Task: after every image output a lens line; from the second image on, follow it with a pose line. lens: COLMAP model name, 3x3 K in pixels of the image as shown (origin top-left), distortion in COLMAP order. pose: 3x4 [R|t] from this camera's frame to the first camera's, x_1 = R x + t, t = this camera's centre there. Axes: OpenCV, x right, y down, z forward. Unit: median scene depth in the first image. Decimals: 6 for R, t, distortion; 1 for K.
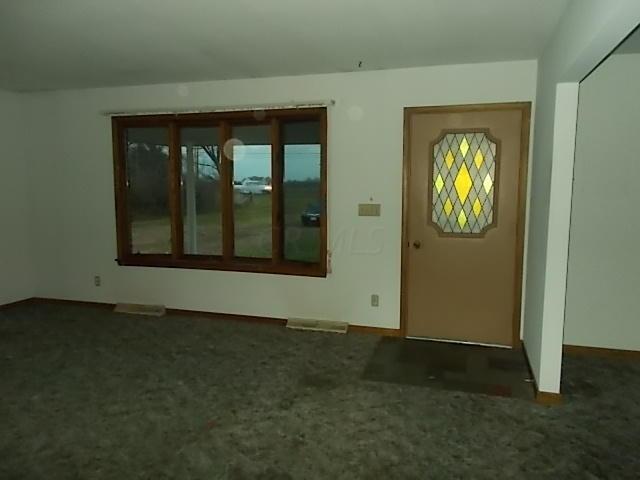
lens RADIAL K [[477.3, 0, 319.5], [0, 477.3, 231.1], [0, 0, 1]] dist [0.035905, -0.057042]
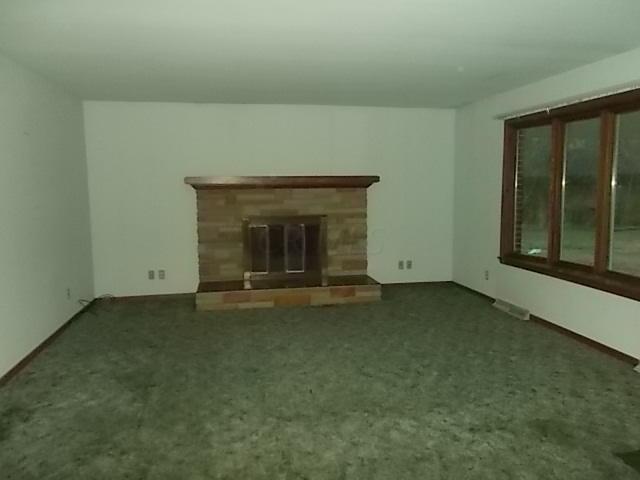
lens RADIAL K [[477.3, 0, 319.5], [0, 477.3, 231.1], [0, 0, 1]] dist [0.035905, -0.057042]
pose [[0.485875, 0.080128, -0.870347, 0.430712], [-0.077733, 0.995804, 0.048283, -0.025410], [0.870565, 0.044195, 0.490065, 0.218016]]
